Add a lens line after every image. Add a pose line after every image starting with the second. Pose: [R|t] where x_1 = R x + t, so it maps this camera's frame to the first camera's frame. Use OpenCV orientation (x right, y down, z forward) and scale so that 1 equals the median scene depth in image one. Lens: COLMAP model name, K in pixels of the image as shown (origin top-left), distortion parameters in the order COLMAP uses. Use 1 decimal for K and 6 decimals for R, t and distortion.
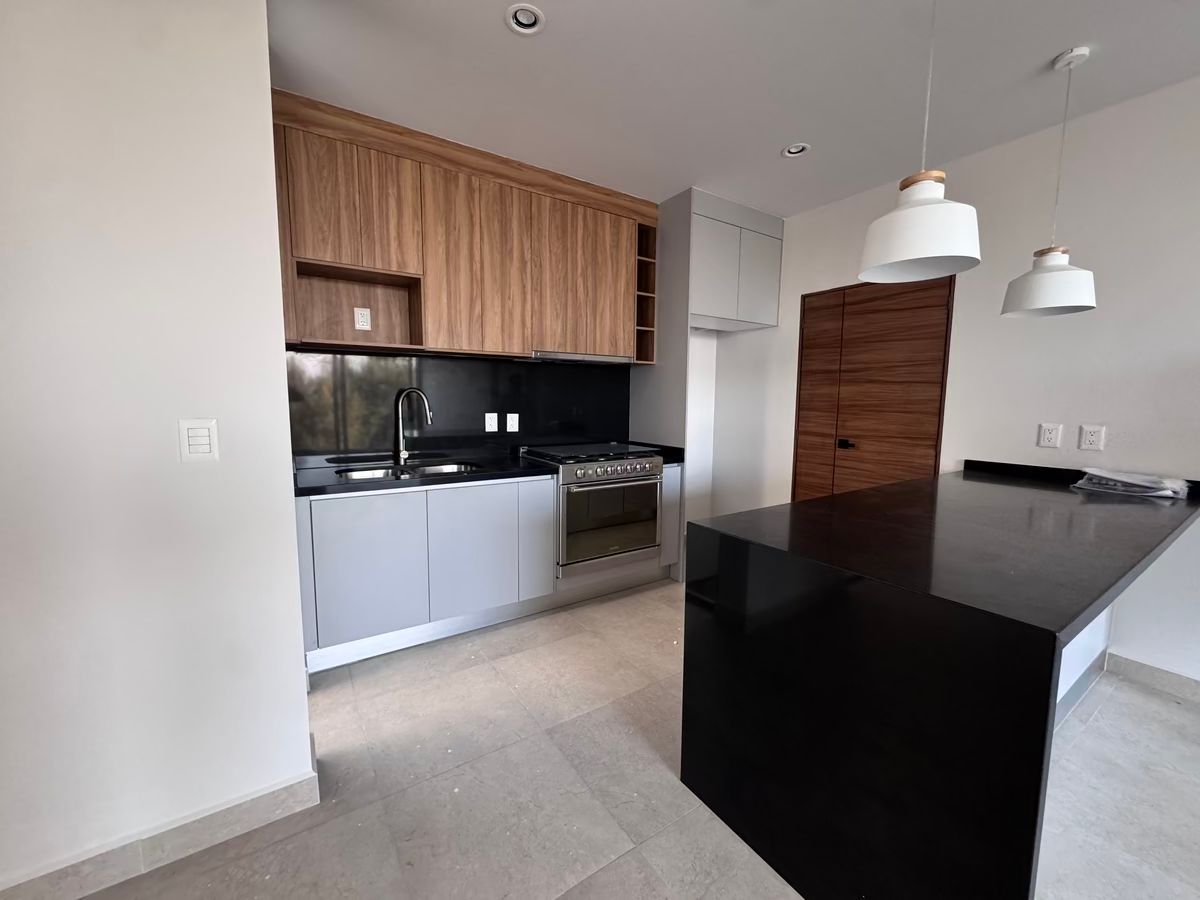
lens RADIAL K [[479.3, 0, 608.7], [0, 479.3, 450.7], [0, 0, 1]] dist [-0.003977, -0.000898]
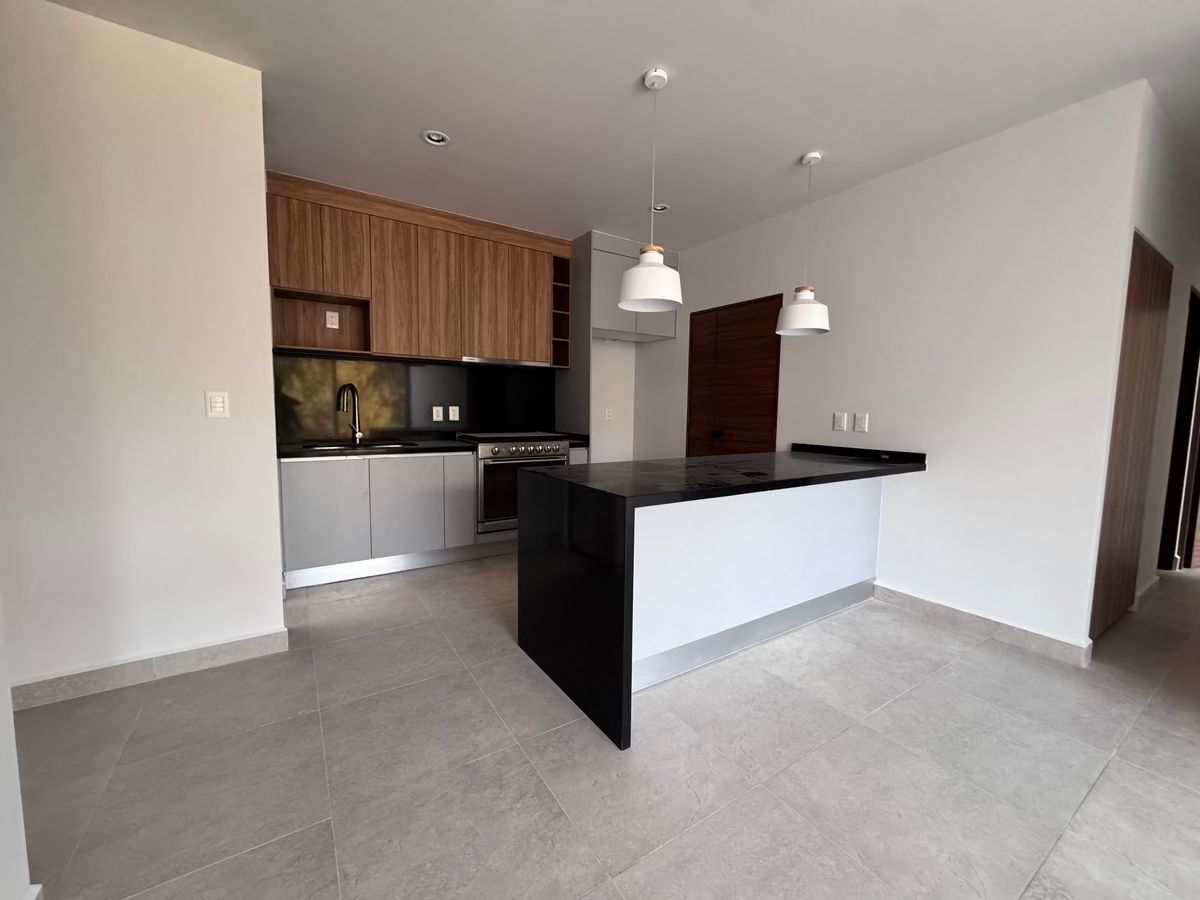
lens RADIAL K [[479.3, 0, 593.4], [0, 479.3, 449.4], [0, 0, 1]] dist [-0.003977, -0.000898]
pose [[0.999948, 0.009526, -0.003521, 0.180827], [-0.009590, 0.999784, -0.018426, 0.058066], [0.003345, 0.018459, 0.999824, -0.262775]]
